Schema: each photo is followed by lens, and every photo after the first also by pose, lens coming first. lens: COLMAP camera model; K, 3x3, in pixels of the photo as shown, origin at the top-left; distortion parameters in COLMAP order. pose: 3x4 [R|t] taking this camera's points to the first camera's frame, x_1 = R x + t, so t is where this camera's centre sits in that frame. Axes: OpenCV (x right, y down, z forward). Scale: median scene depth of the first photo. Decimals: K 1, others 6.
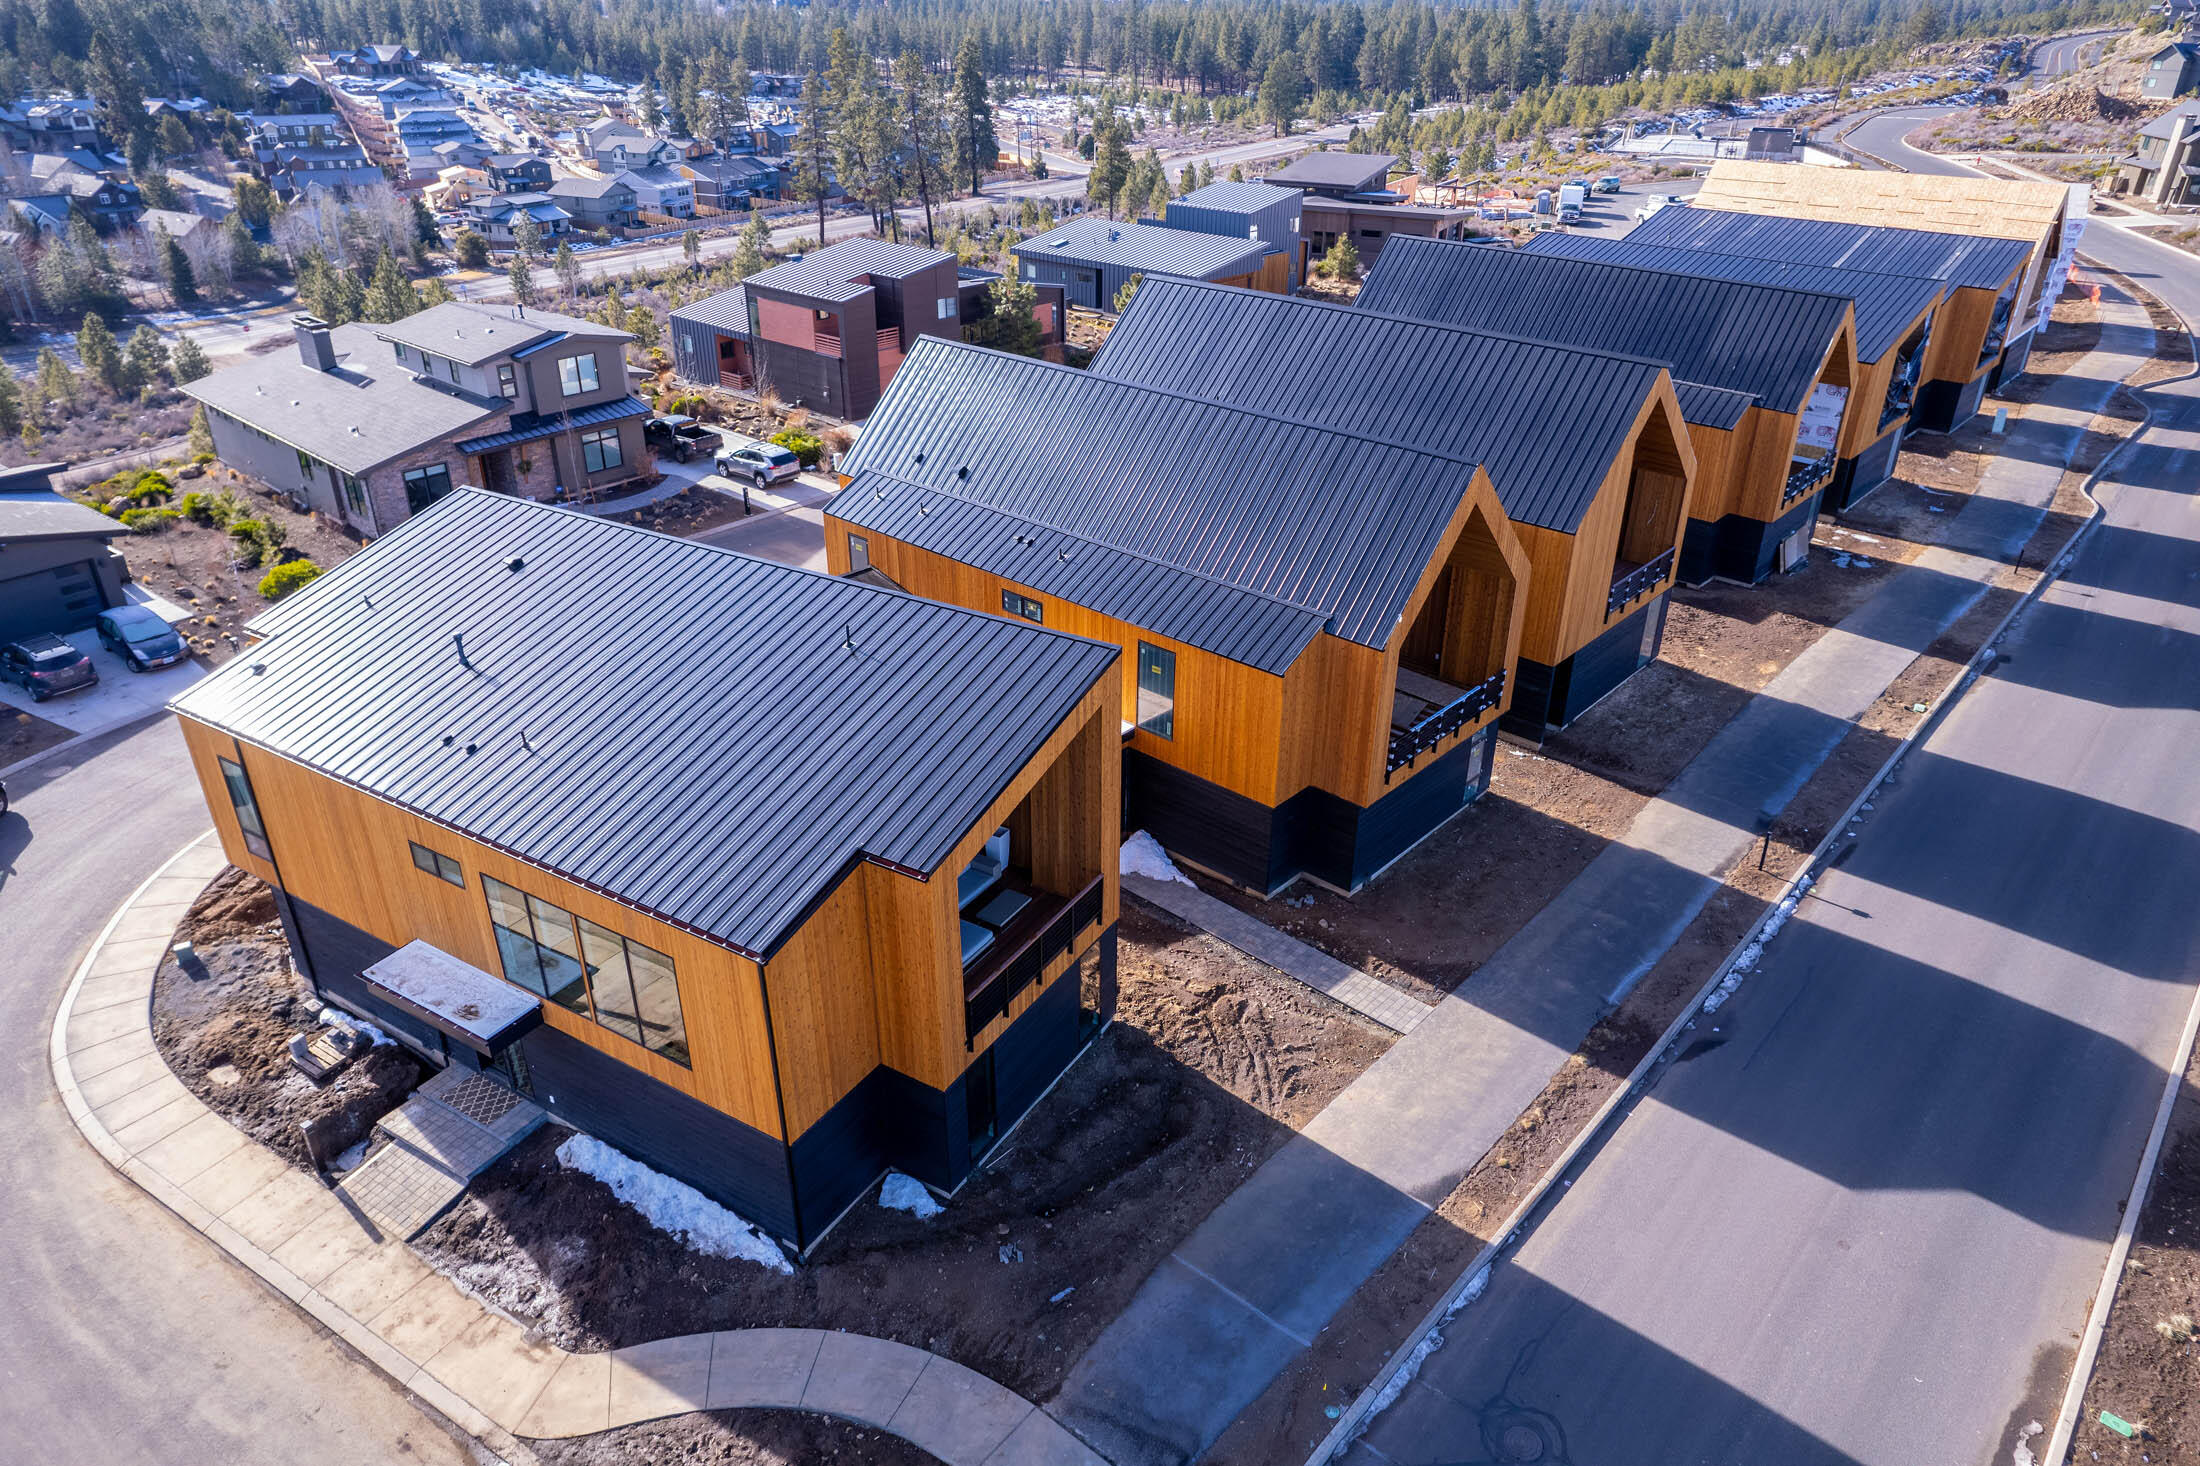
lens RADIAL K [[1409.3, 0, 1100.0], [0, 1409.3, 733.0], [0, 0, 1]] dist [-0.087529, 0.076286]
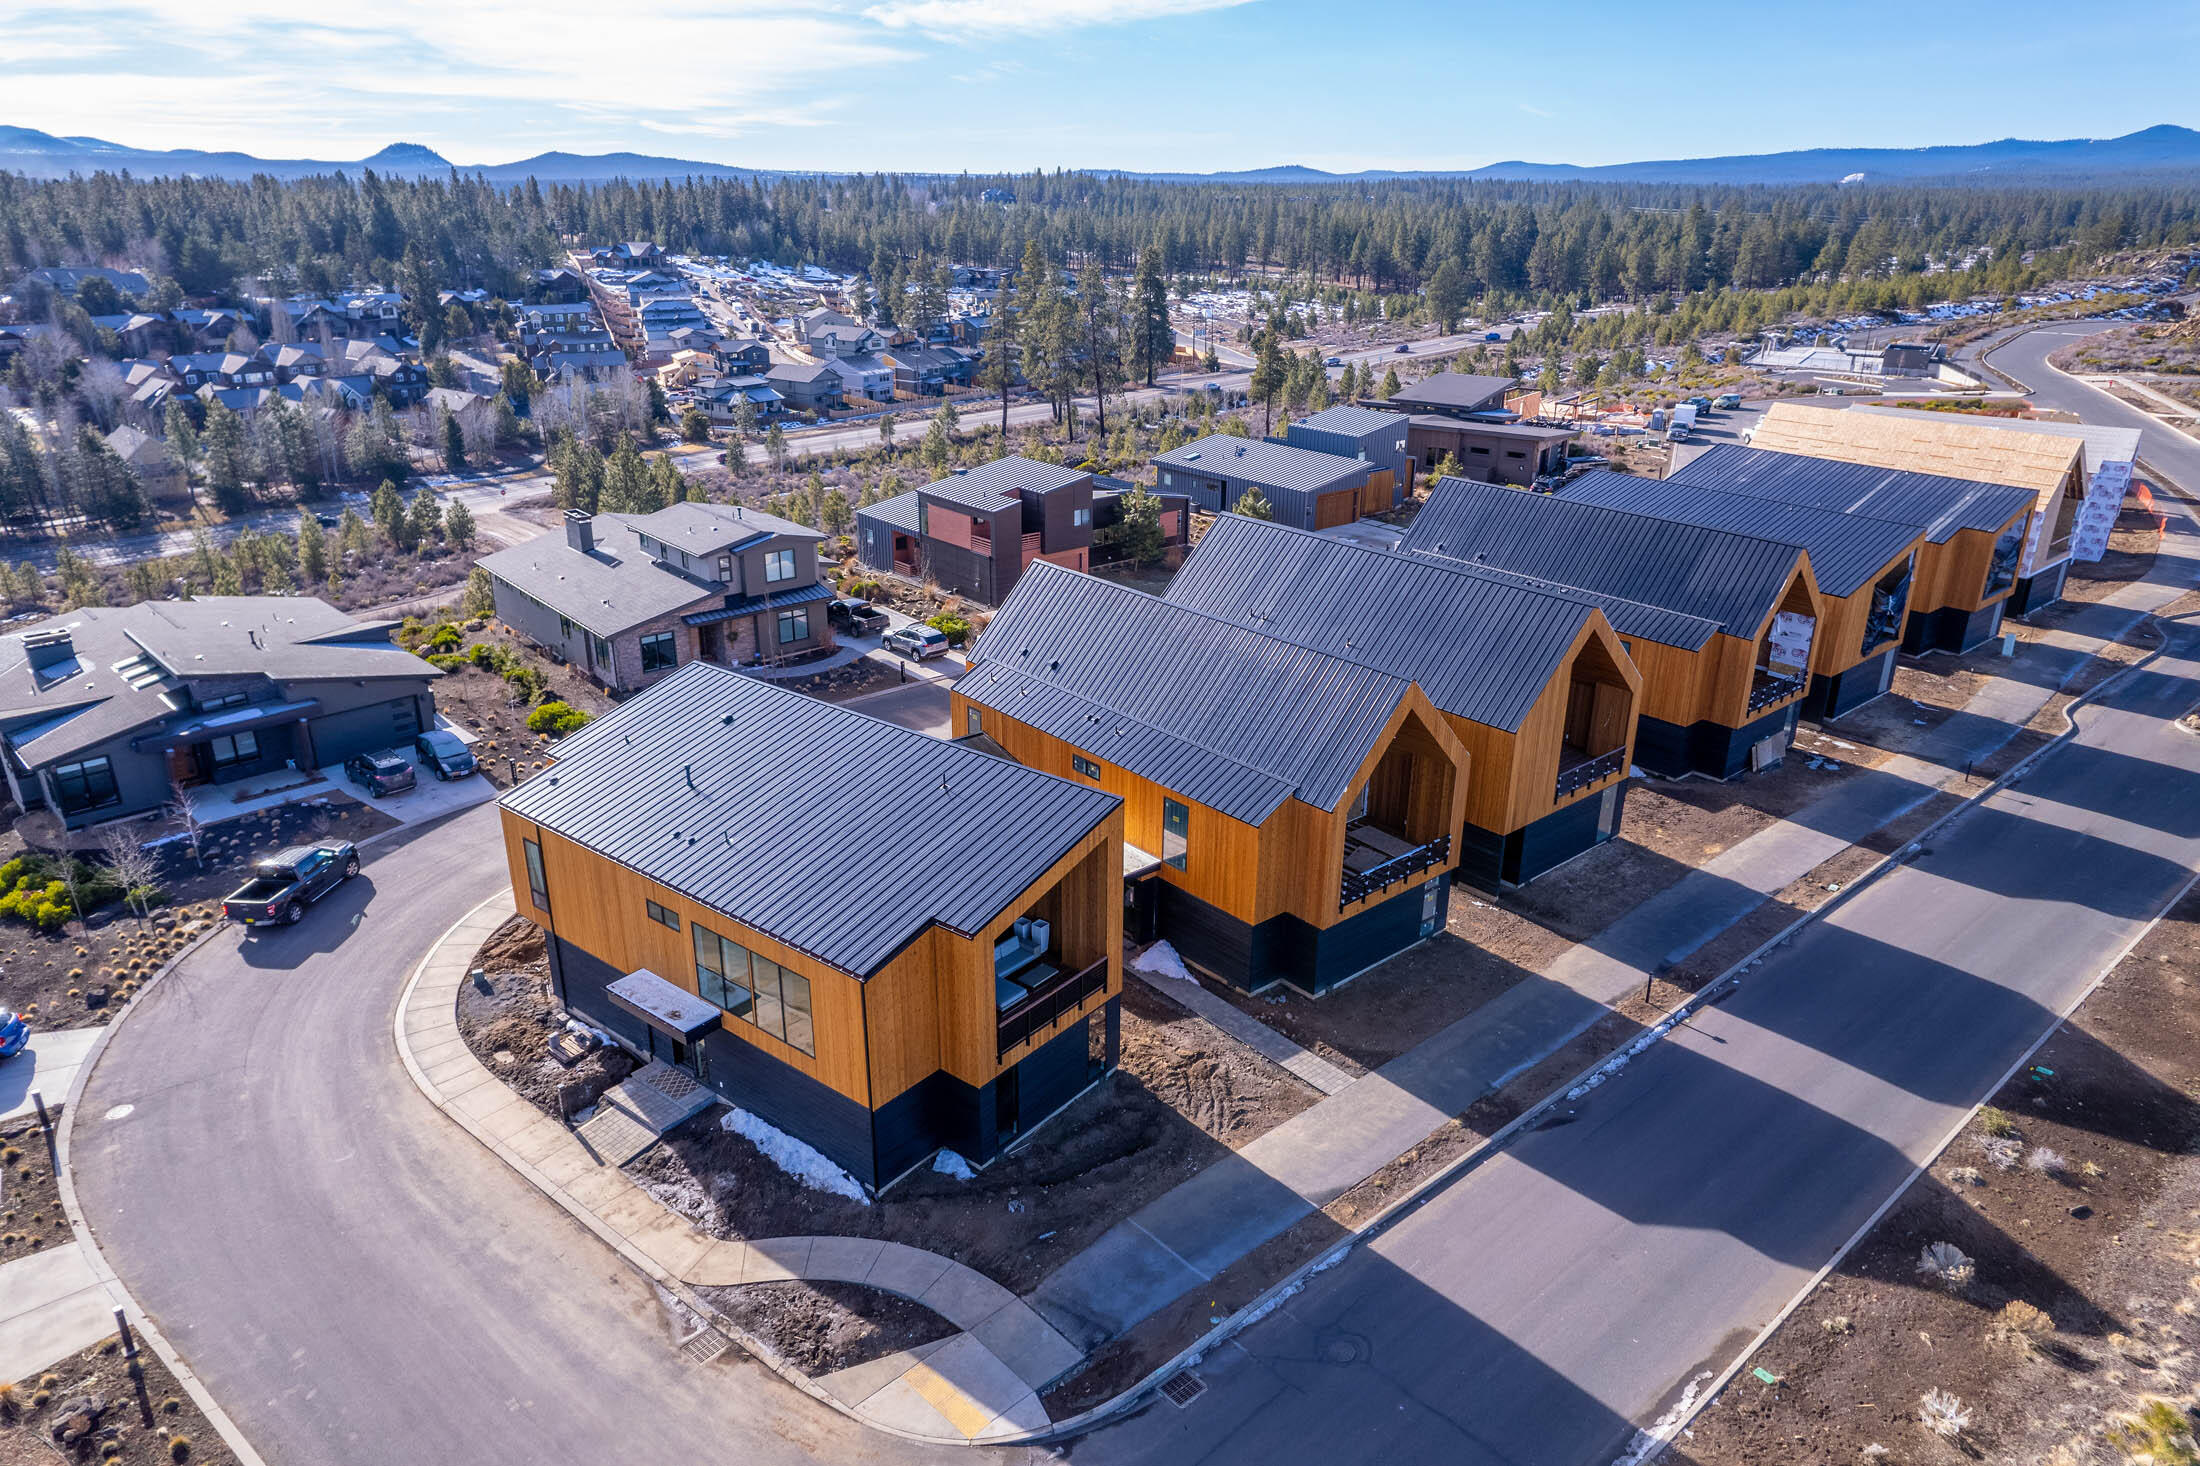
lens RADIAL K [[1409.3, 0, 1100.0], [0, 1409.3, 733.0], [0, 0, 1]] dist [-0.087529, 0.076286]
pose [[0.991691, 0.048581, -0.119118, 0.089697], [-0.062072, 0.991734, -0.112294, 0.021197], [0.112678, 0.118754, 0.986510, -0.254990]]
